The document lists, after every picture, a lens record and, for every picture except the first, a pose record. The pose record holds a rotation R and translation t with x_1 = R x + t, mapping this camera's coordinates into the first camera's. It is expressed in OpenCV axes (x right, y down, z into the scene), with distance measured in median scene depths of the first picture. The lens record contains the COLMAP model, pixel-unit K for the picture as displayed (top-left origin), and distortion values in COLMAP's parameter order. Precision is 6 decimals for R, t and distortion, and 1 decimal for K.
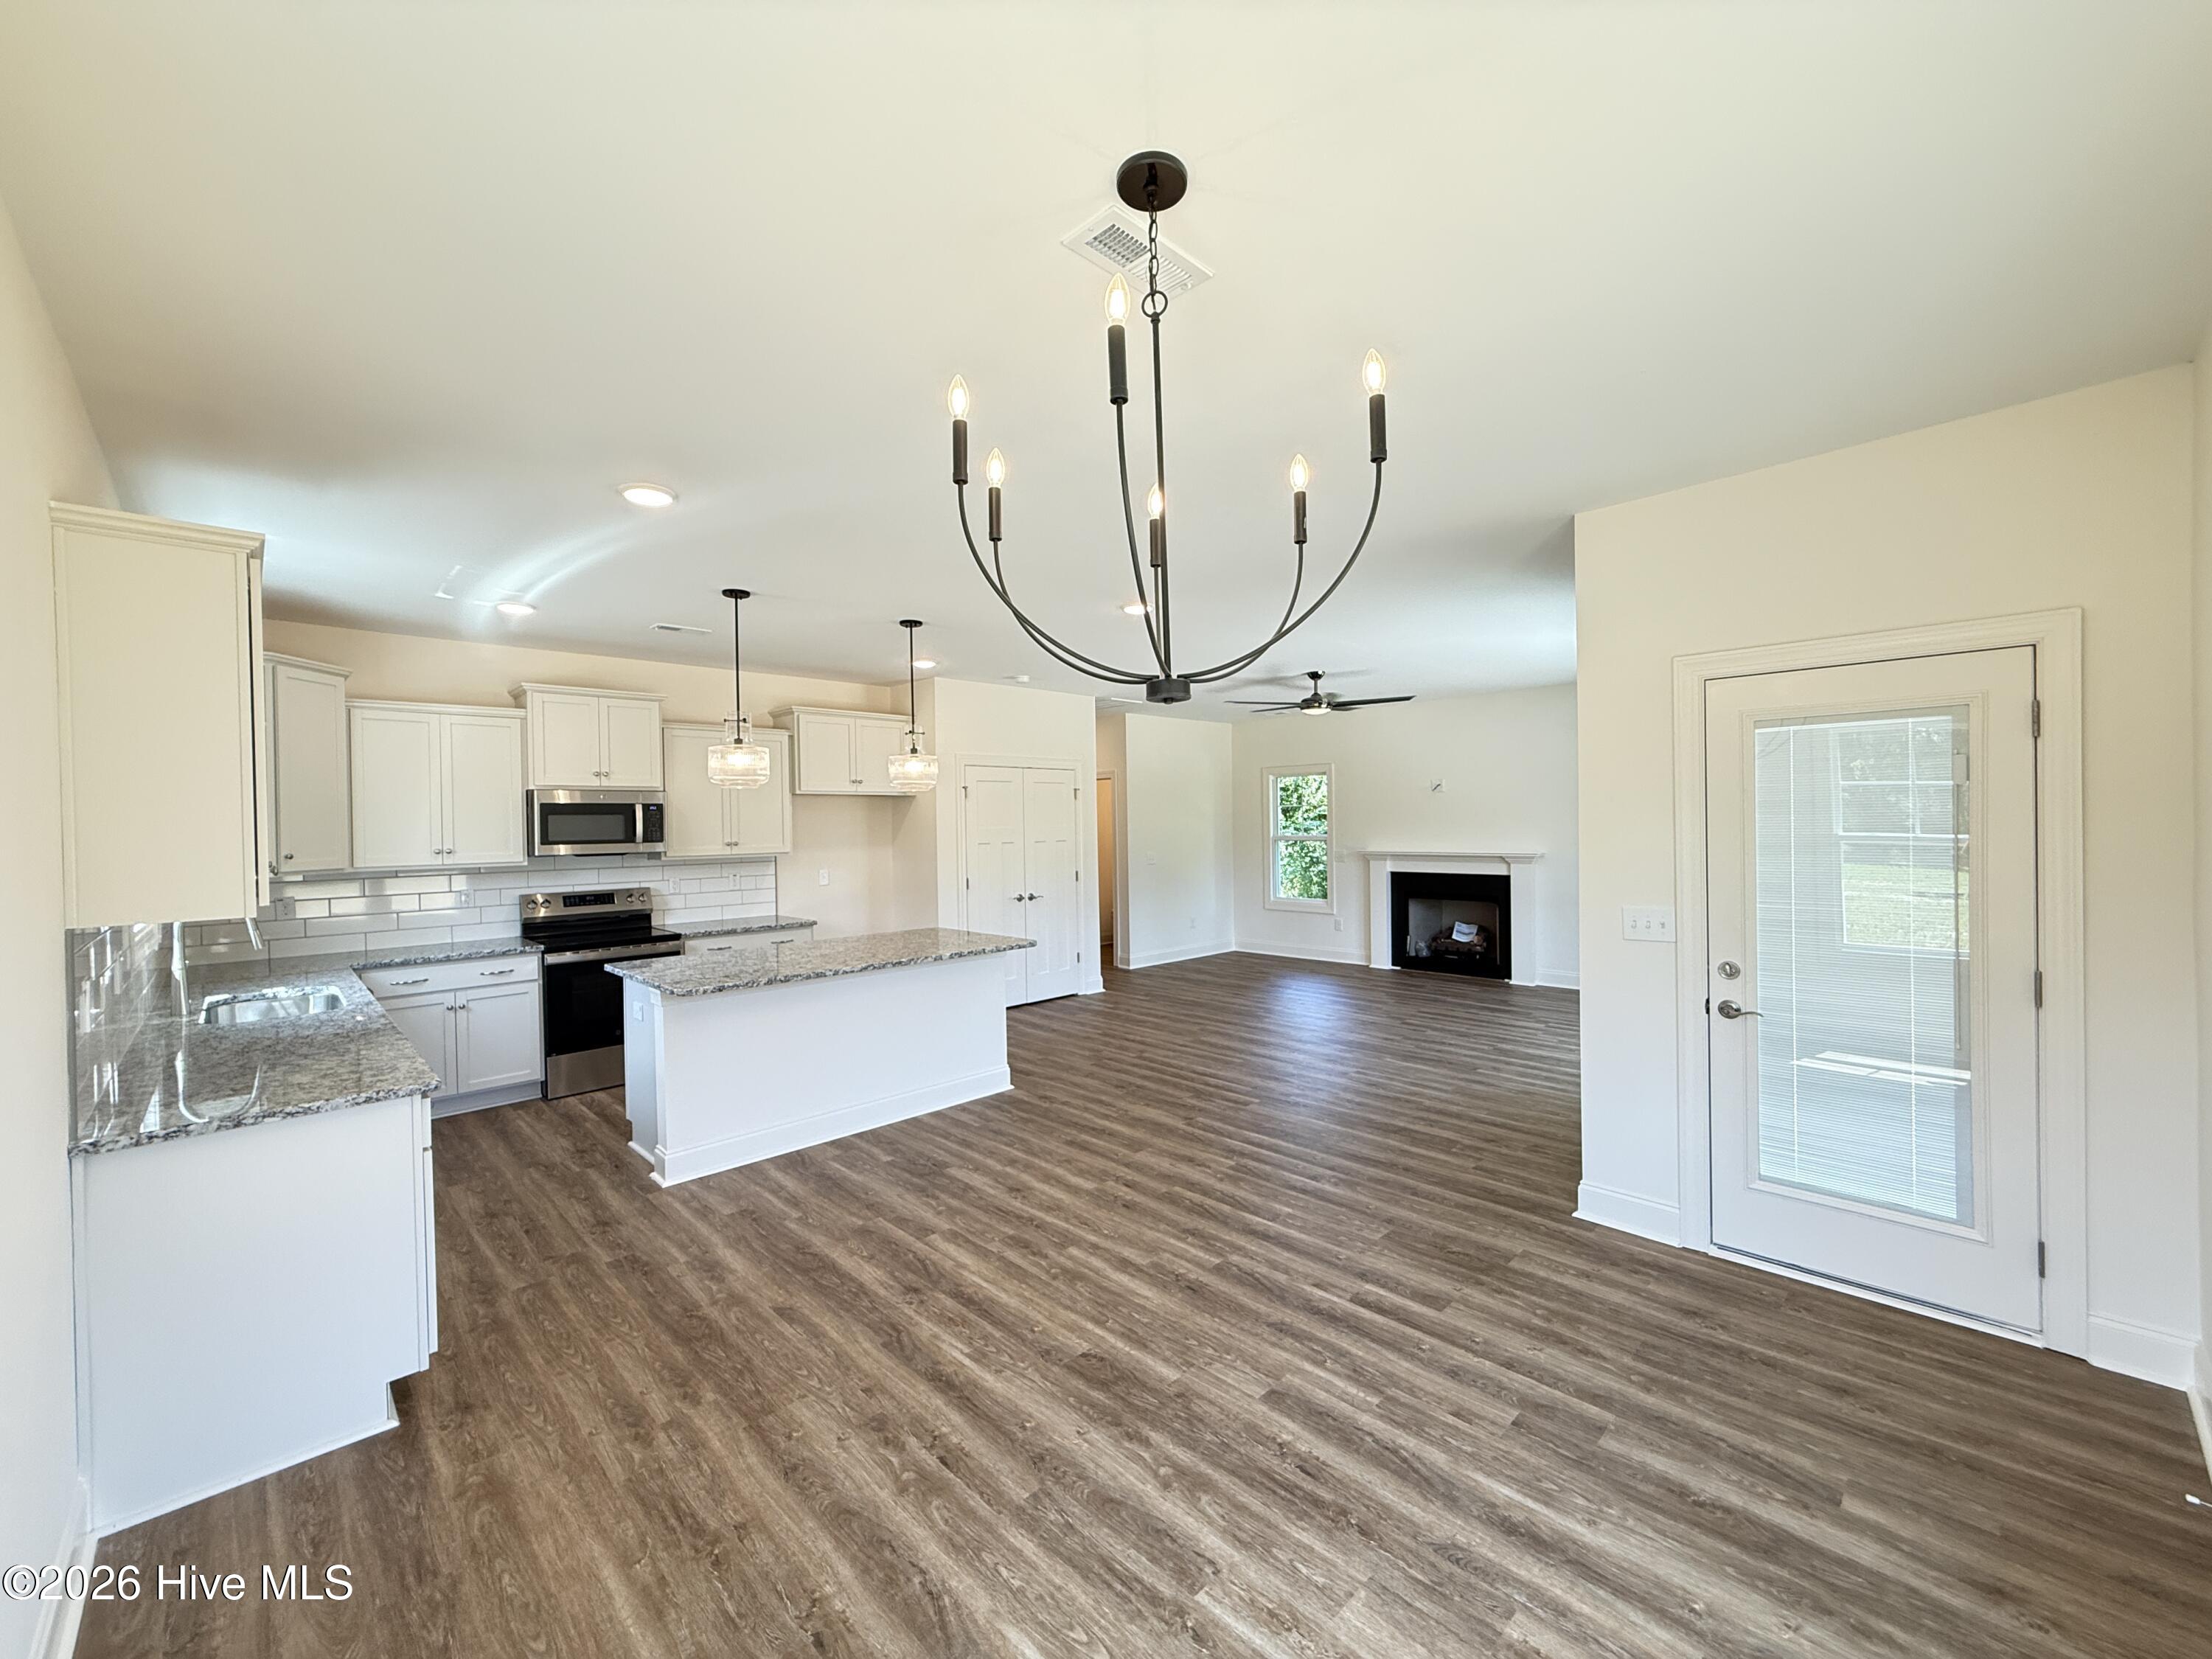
lens RADIAL K [[879.0, 0, 1101.1], [0, 879.0, 830.4], [0, 0, 1]] dist [-0.001192, 0.000773]
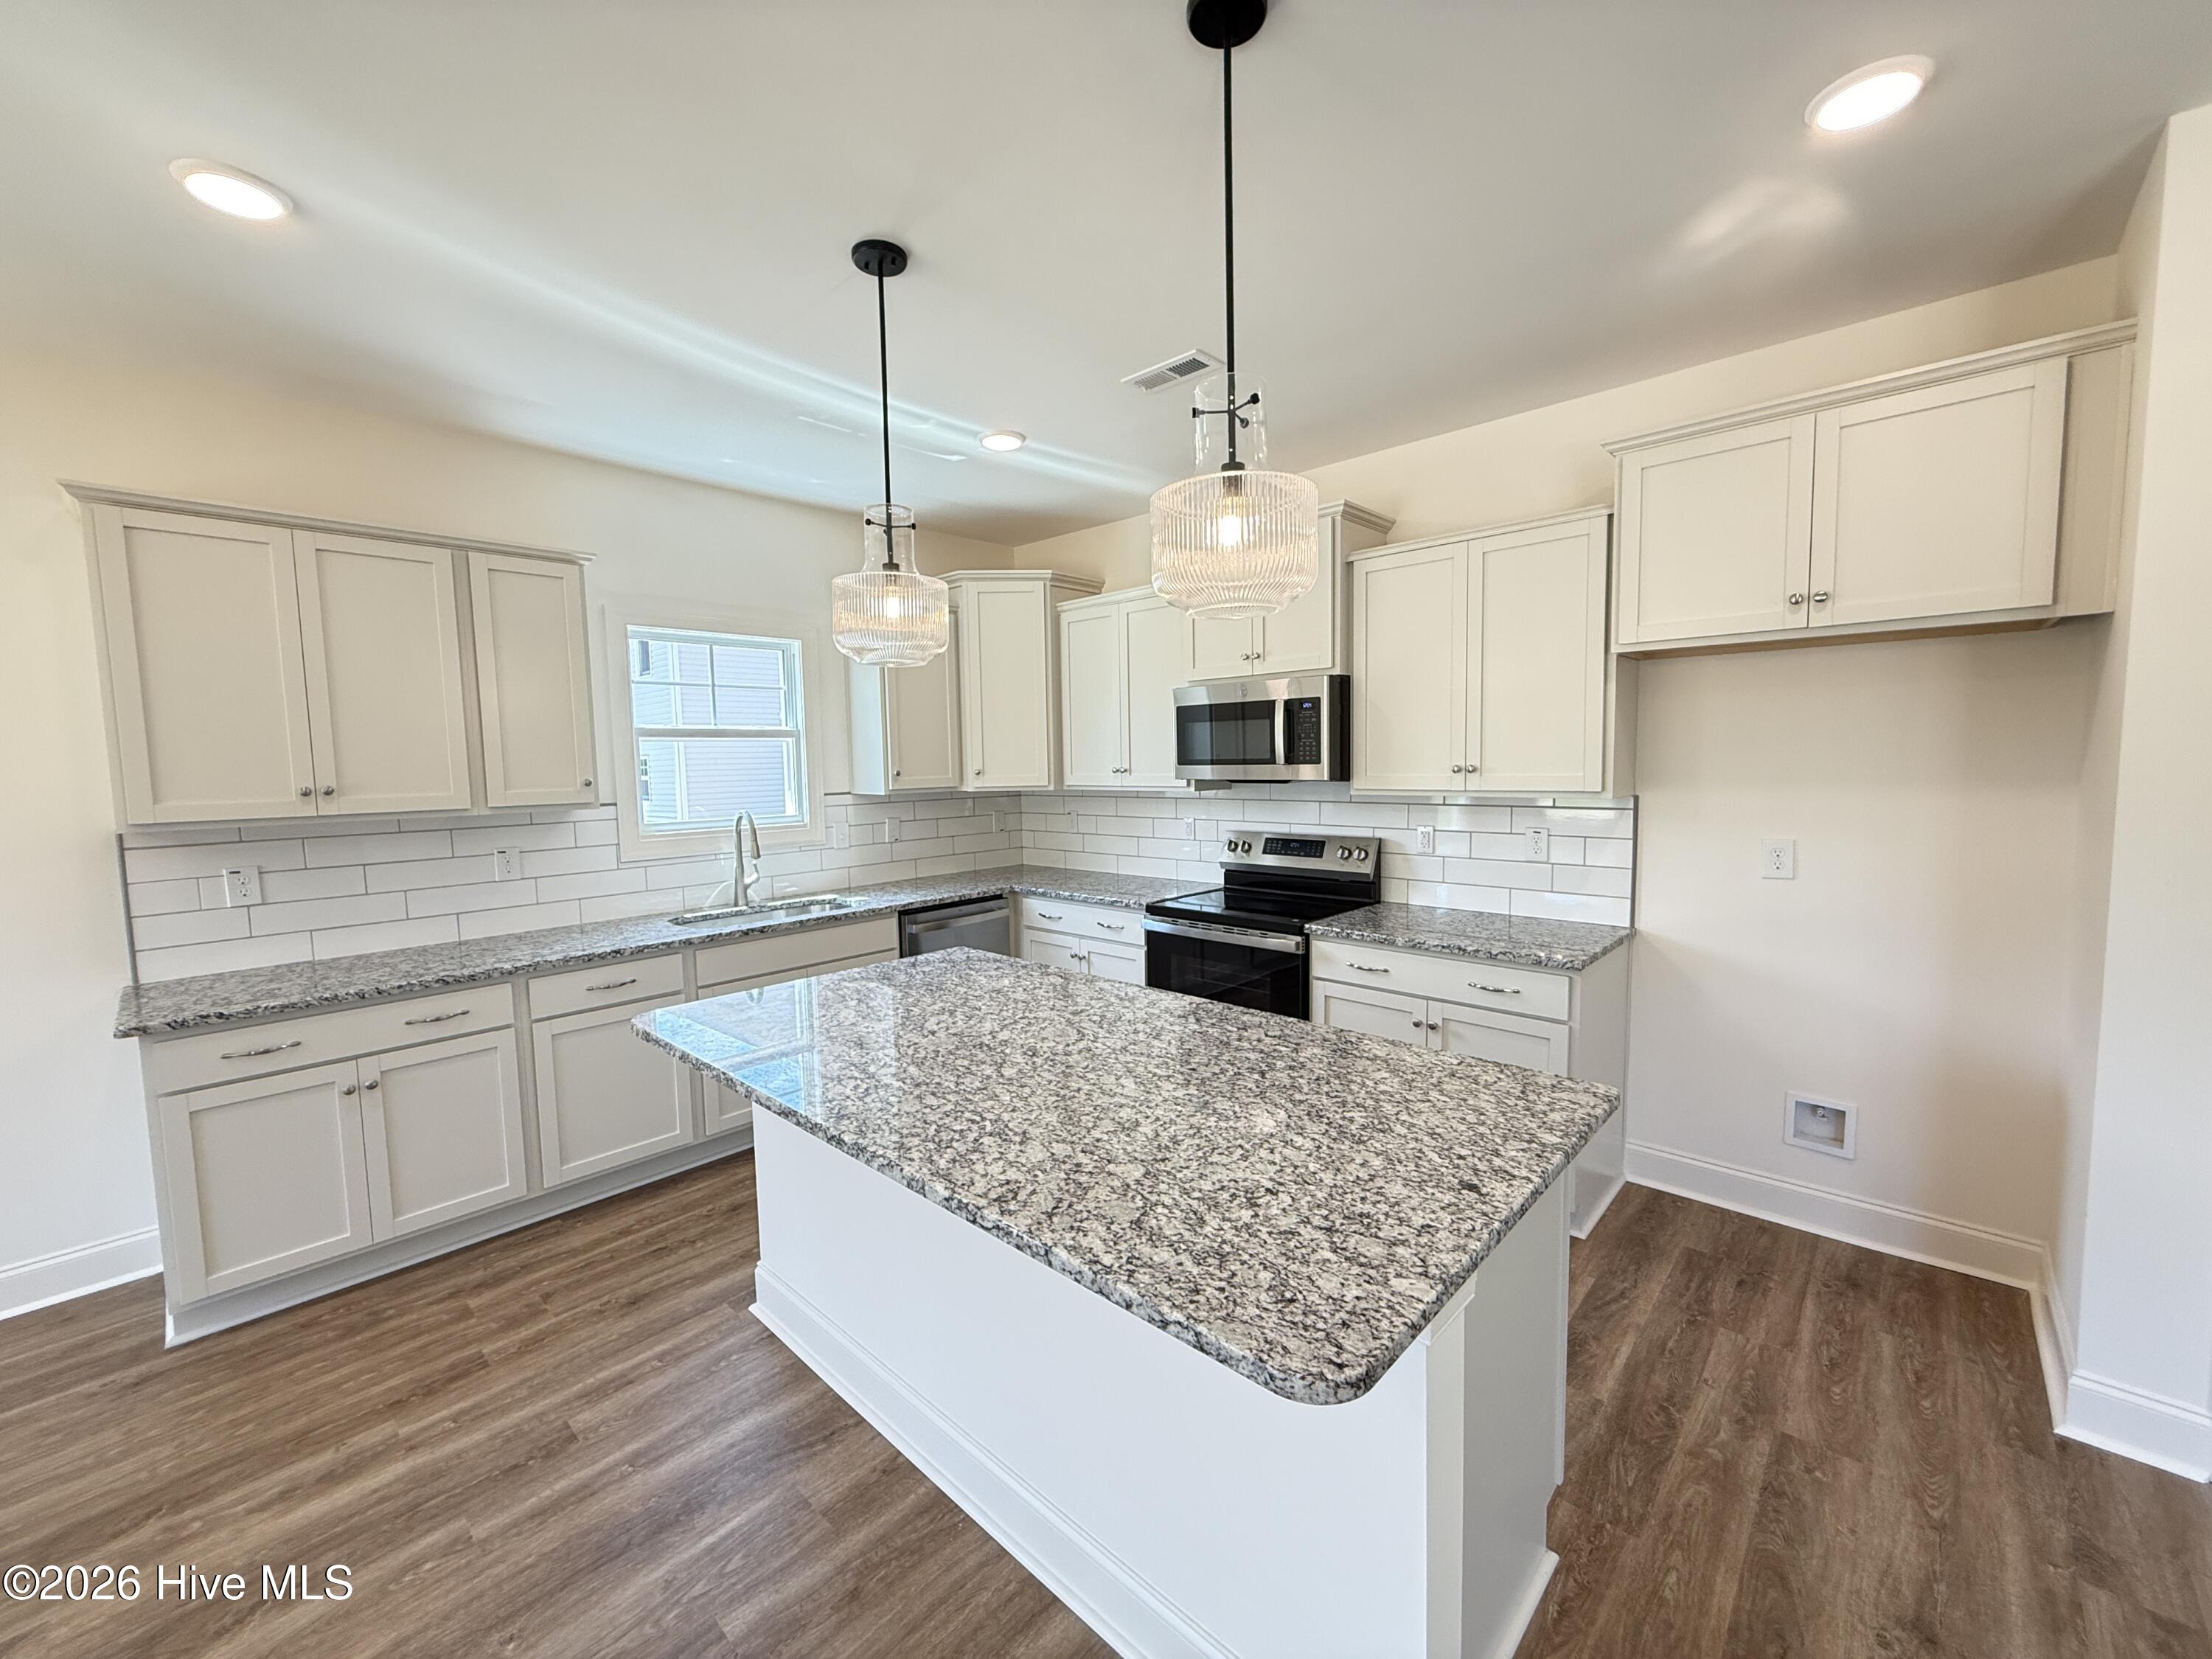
lens RADIAL K [[879.0, 0, 1099.9], [0, 879.0, 831.8], [0, 0, 1]] dist [-0.001192, 0.000773]
pose [[0.041159, 0.098666, -0.994269, 0.106051], [0.010089, 0.995021, 0.099158, -0.001193], [0.999102, -0.014112, 0.039958, 1.146376]]
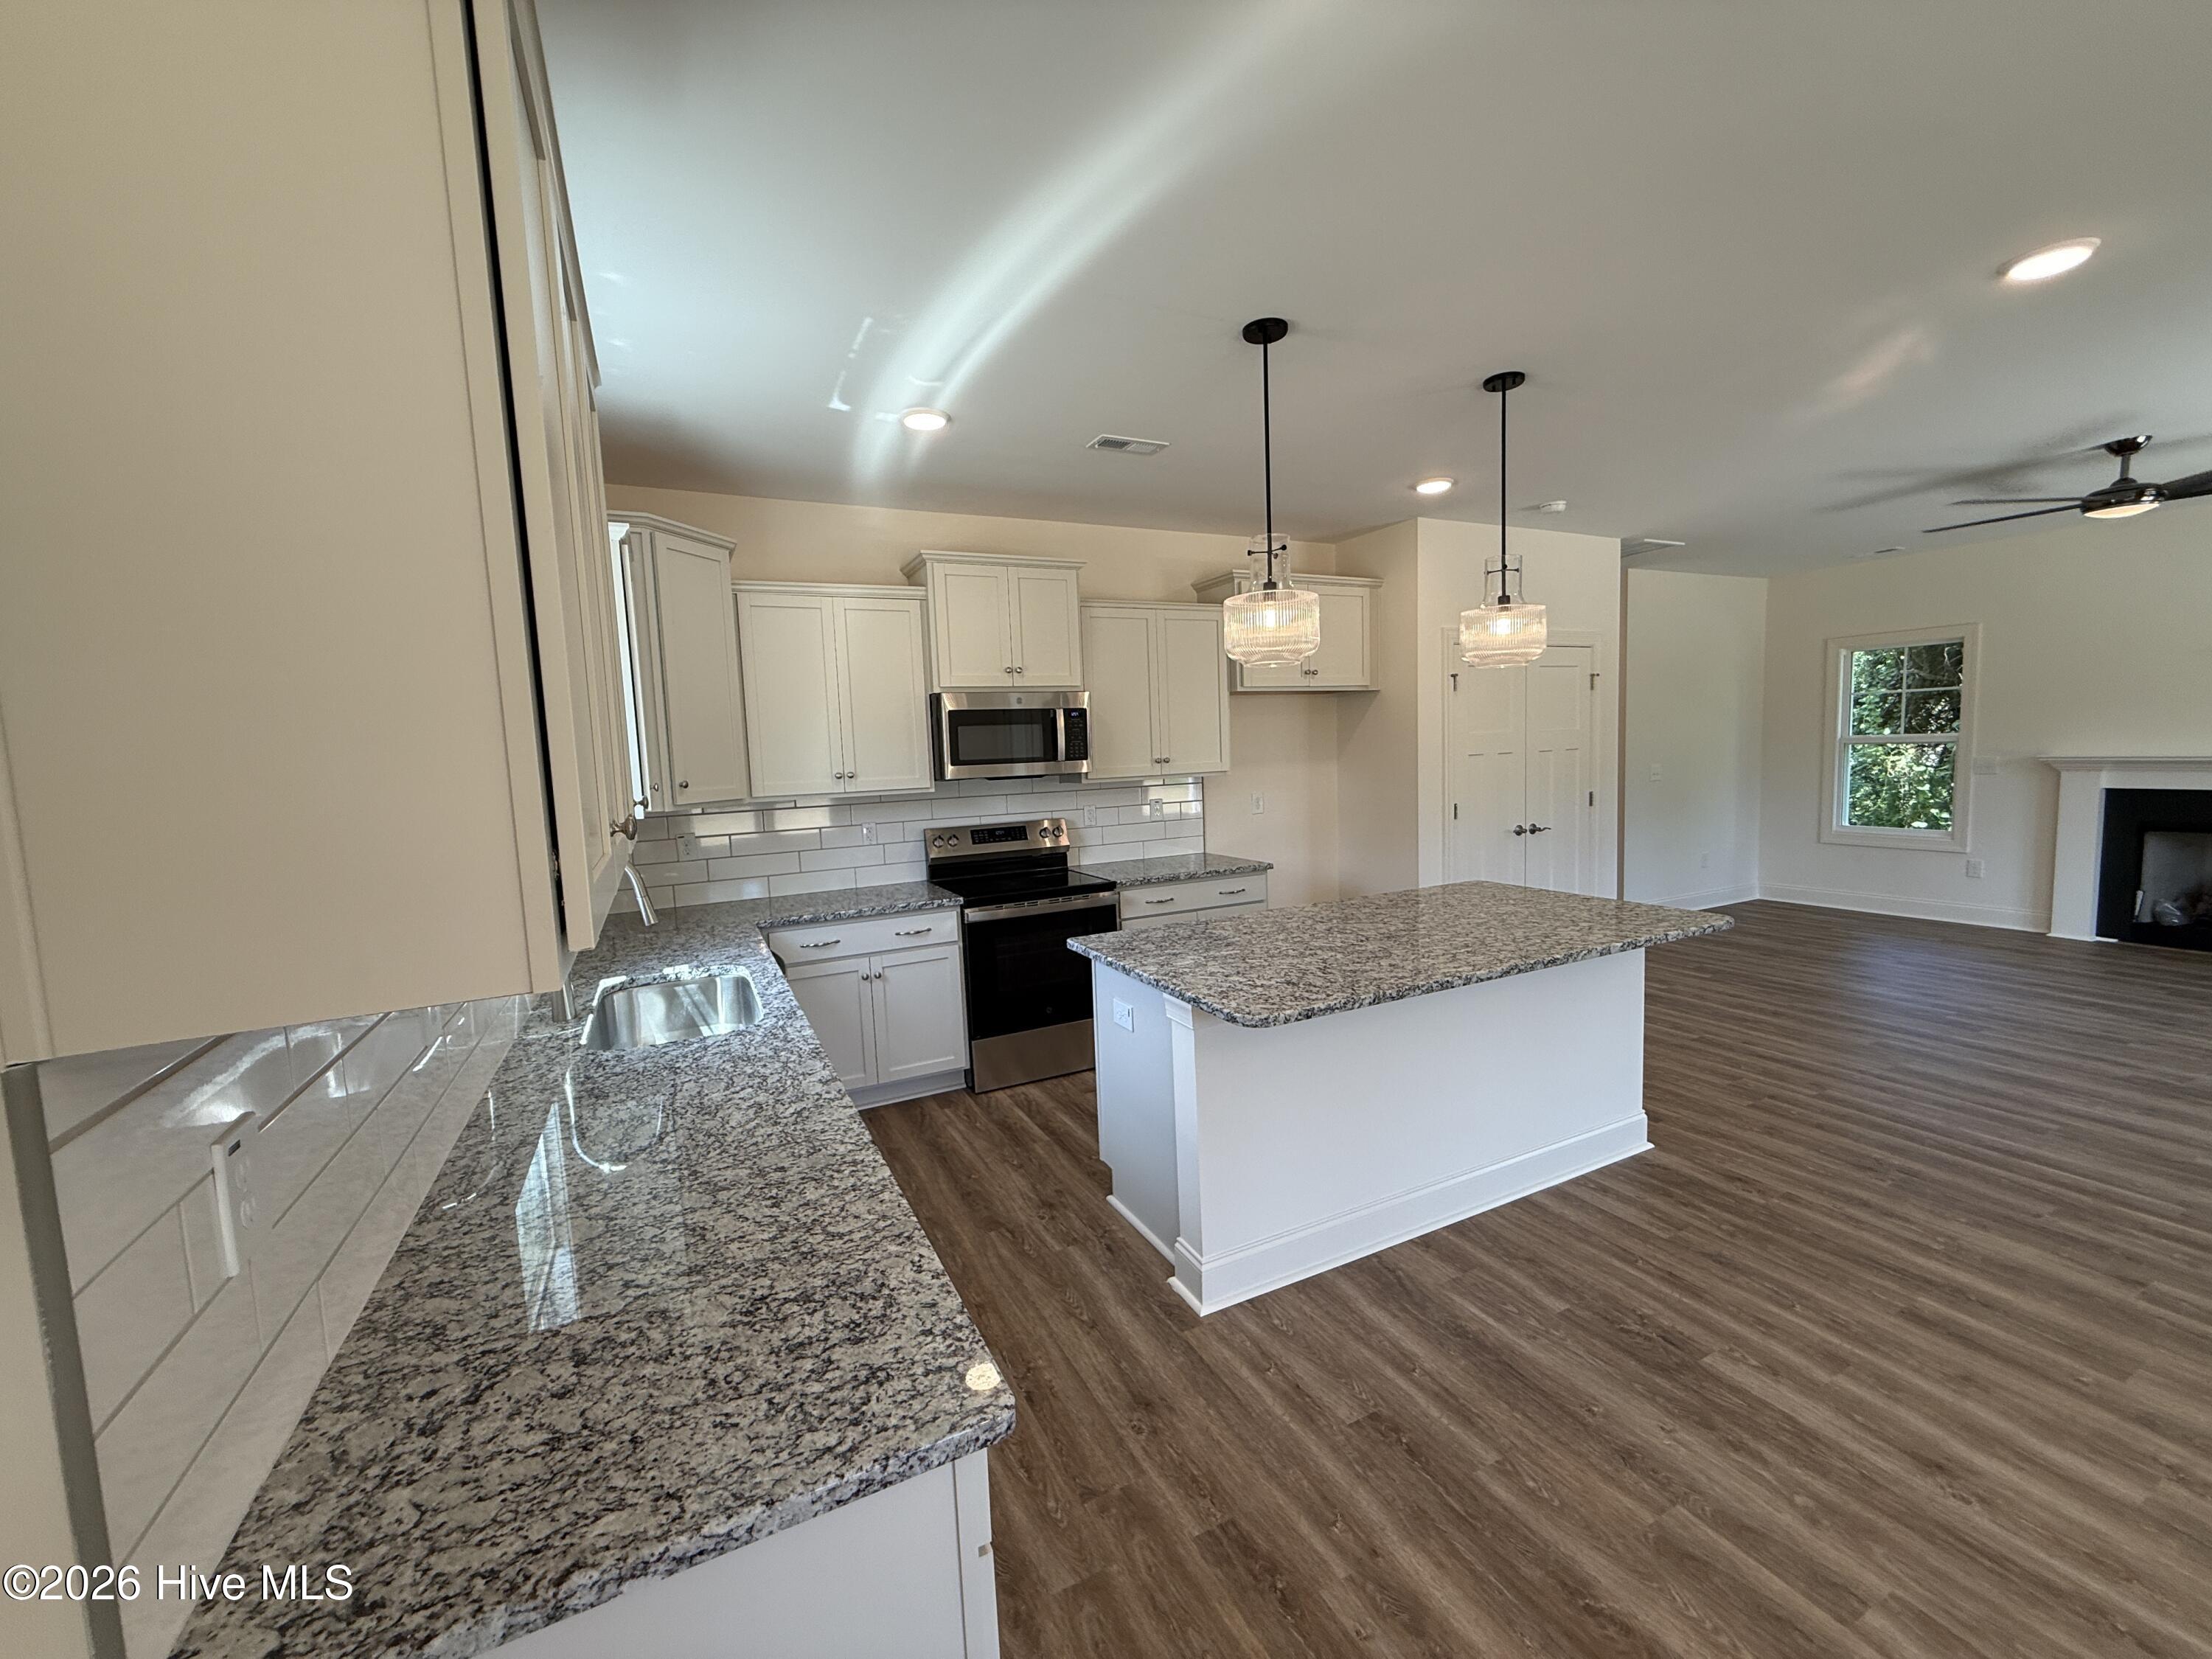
lens RADIAL K [[879.0, 0, 1100.1], [0, 879.0, 832.3], [0, 0, 1]] dist [-0.001192, 0.000773]
pose [[0.949954, 0.008014, -0.312287, -0.349289], [0.022217, 0.995407, 0.093125, 0.007912], [0.311599, -0.095403, 0.945412, 0.396260]]
